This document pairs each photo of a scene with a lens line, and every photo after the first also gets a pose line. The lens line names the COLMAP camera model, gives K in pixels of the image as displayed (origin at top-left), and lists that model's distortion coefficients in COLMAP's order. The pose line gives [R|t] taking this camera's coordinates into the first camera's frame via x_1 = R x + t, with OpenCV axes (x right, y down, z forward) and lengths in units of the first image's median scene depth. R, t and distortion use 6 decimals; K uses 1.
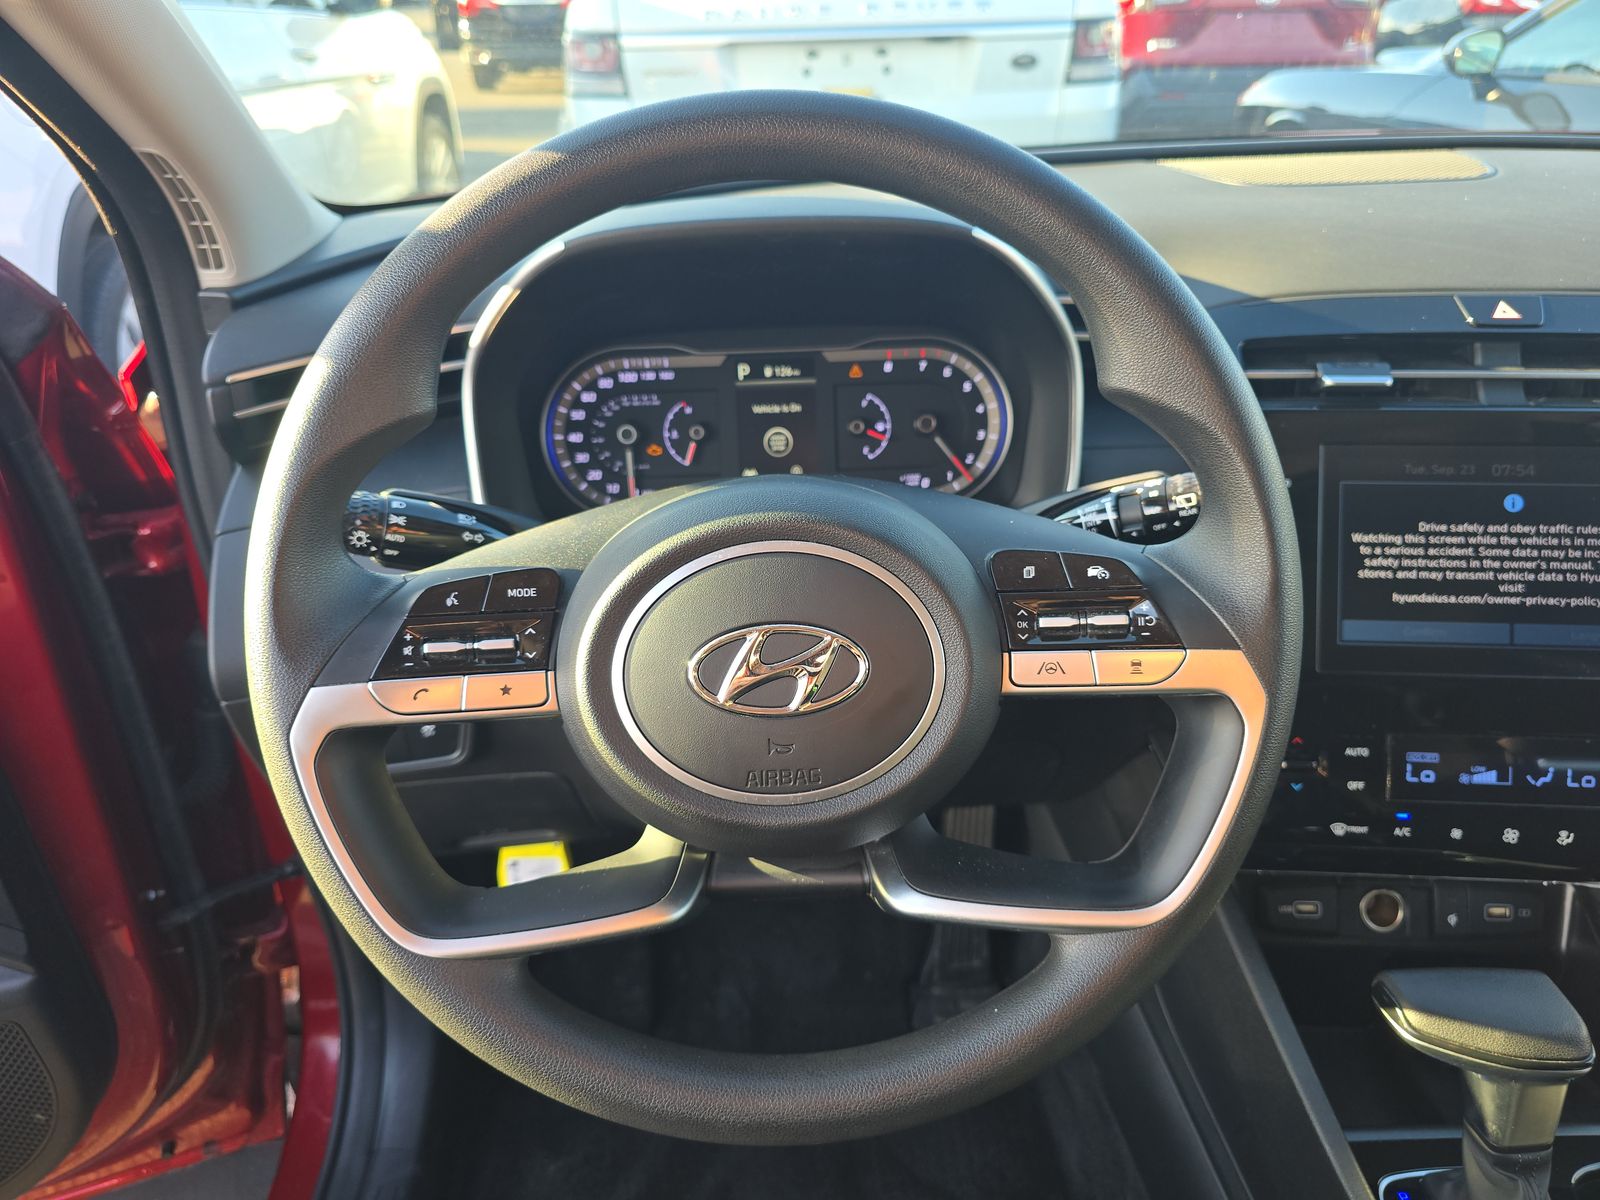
lens RADIAL K [[1077.2, 0, 790.7], [0, 1077.2, 601.1], [0, 0, 1]] dist [0.061603, -0.057312]
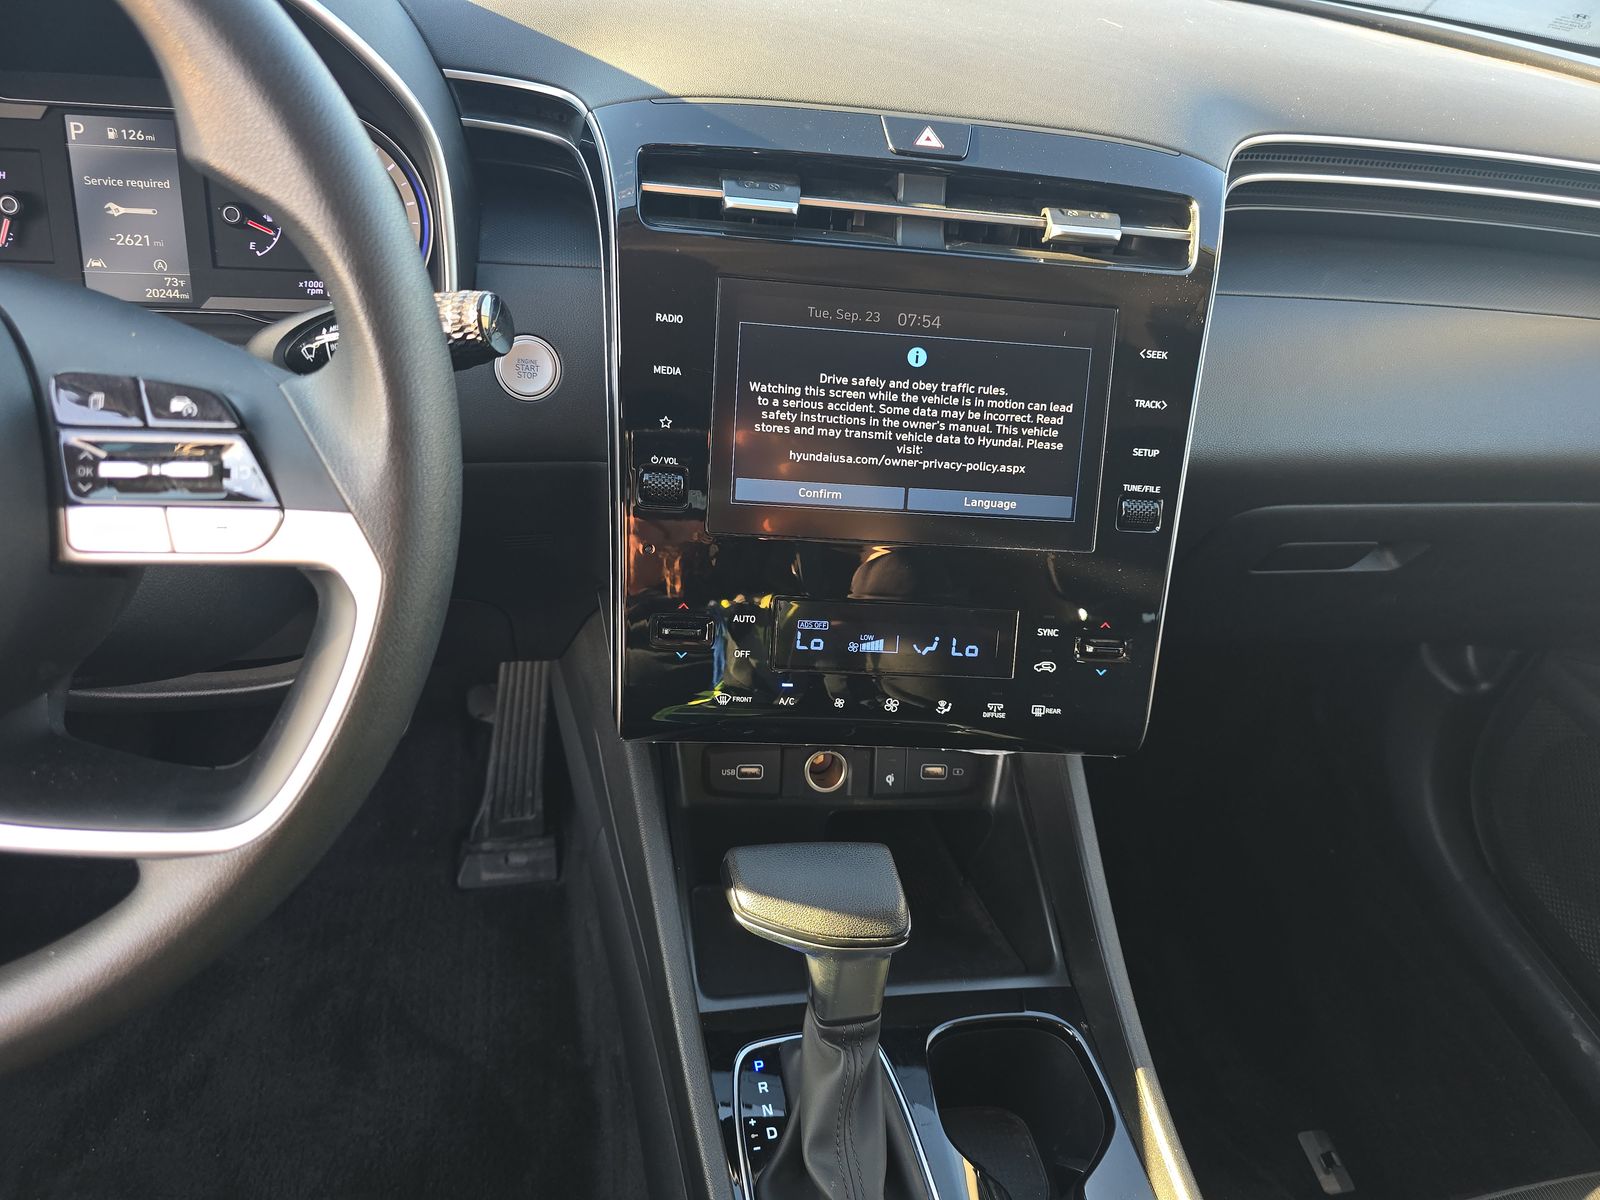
lens RADIAL K [[1077.2, 0, 775.5], [0, 1077.2, 589.9], [0, 0, 1]] dist [0.061603, -0.057312]
pose [[0.982130, 0.016027, 0.187520, 0.319059], [-0.042833, 0.989255, 0.139788, -0.014732], [-0.183265, -0.145322, 0.972263, 0.085263]]
